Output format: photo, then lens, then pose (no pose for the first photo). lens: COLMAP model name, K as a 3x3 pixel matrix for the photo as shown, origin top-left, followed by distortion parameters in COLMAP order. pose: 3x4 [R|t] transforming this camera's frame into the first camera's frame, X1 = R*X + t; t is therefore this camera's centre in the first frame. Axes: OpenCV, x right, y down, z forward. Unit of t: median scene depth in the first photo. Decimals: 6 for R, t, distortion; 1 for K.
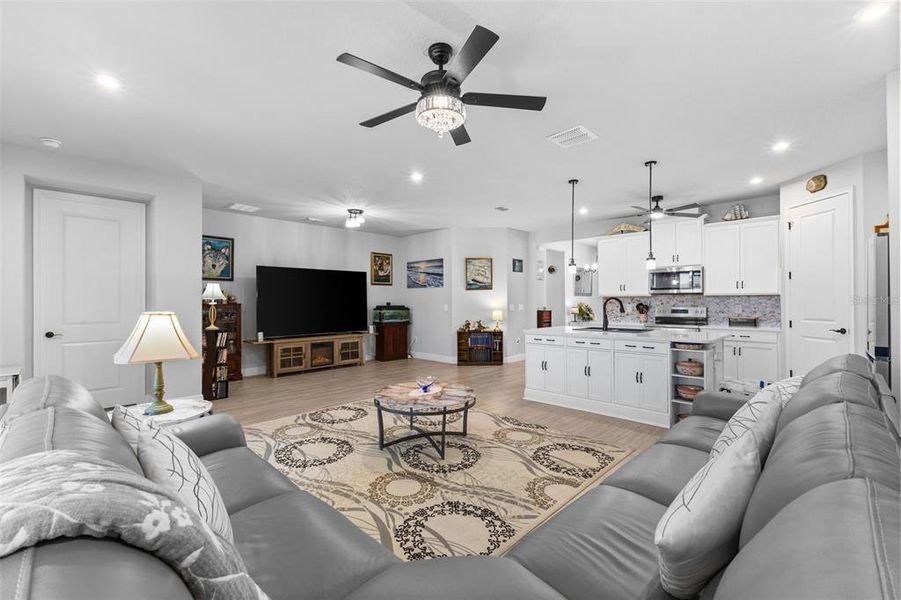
lens RADIAL K [[390.0, 0, 452.3], [0, 390.0, 297.6], [0, 0, 1]] dist [0.009677, -0.000641]
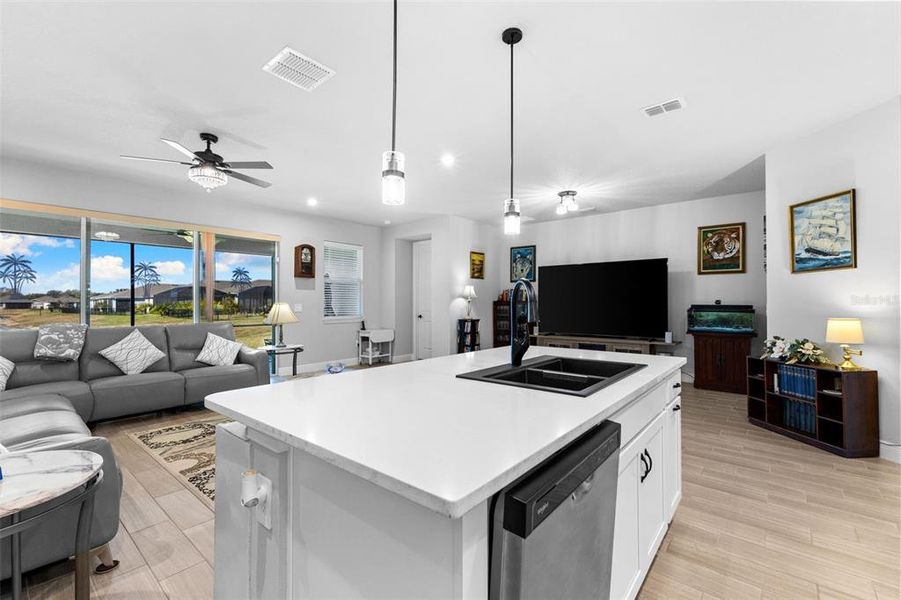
lens RADIAL K [[390.0, 0, 454.7], [0, 390.0, 299.4], [0, 0, 1]] dist [0.009677, -0.000641]
pose [[0.079784, -0.003320, -0.996807, 0.647194], [0.007921, 0.999965, -0.002696, 0.013998], [0.996781, -0.007680, 0.079807, 0.749903]]
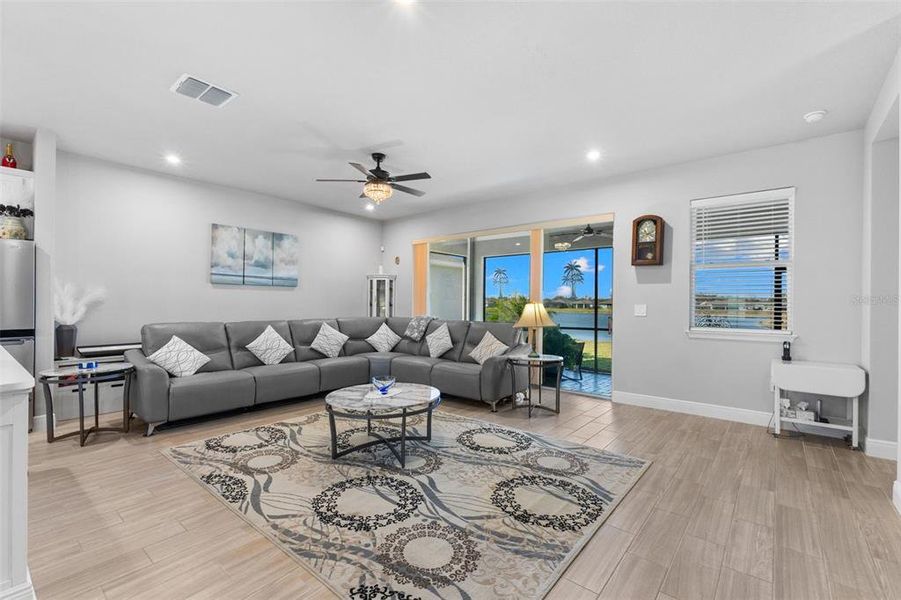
lens RADIAL K [[390.0, 0, 454.9], [0, 390.0, 309.0], [0, 0, 1]] dist [0.009677, -0.000641]
pose [[-0.995623, -0.000870, -0.093461, -0.086917], [-0.001707, 0.999959, 0.008878, 0.022541], [0.093450, 0.008999, -0.995583, 1.139517]]
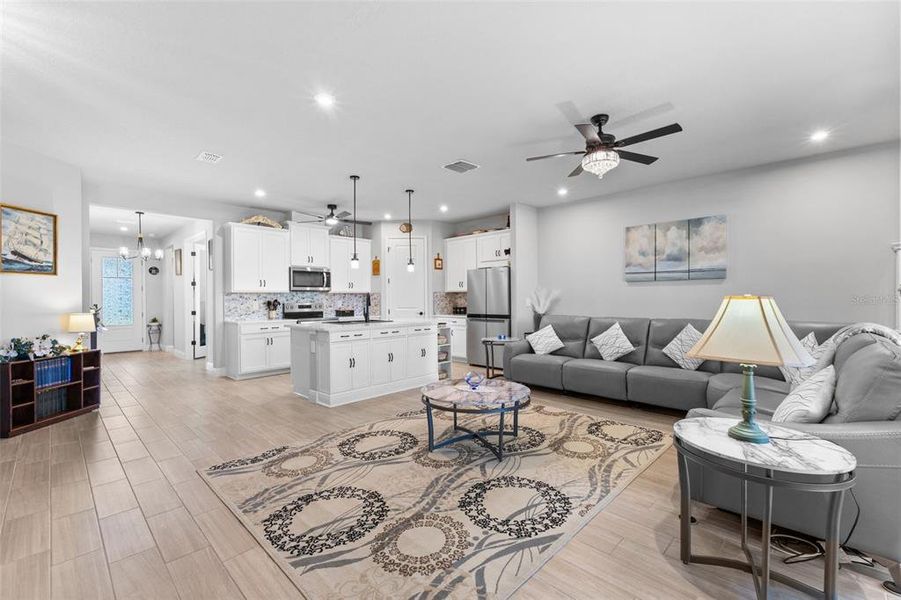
lens RADIAL K [[390.0, 0, 458.2], [0, 390.0, 293.2], [0, 0, 1]] dist [0.009677, -0.000641]
pose [[-0.016945, 0.018835, 0.999679, -0.596222], [0.001181, 0.999822, -0.018818, 0.019347], [-0.999856, 0.000862, -0.016964, 0.629907]]
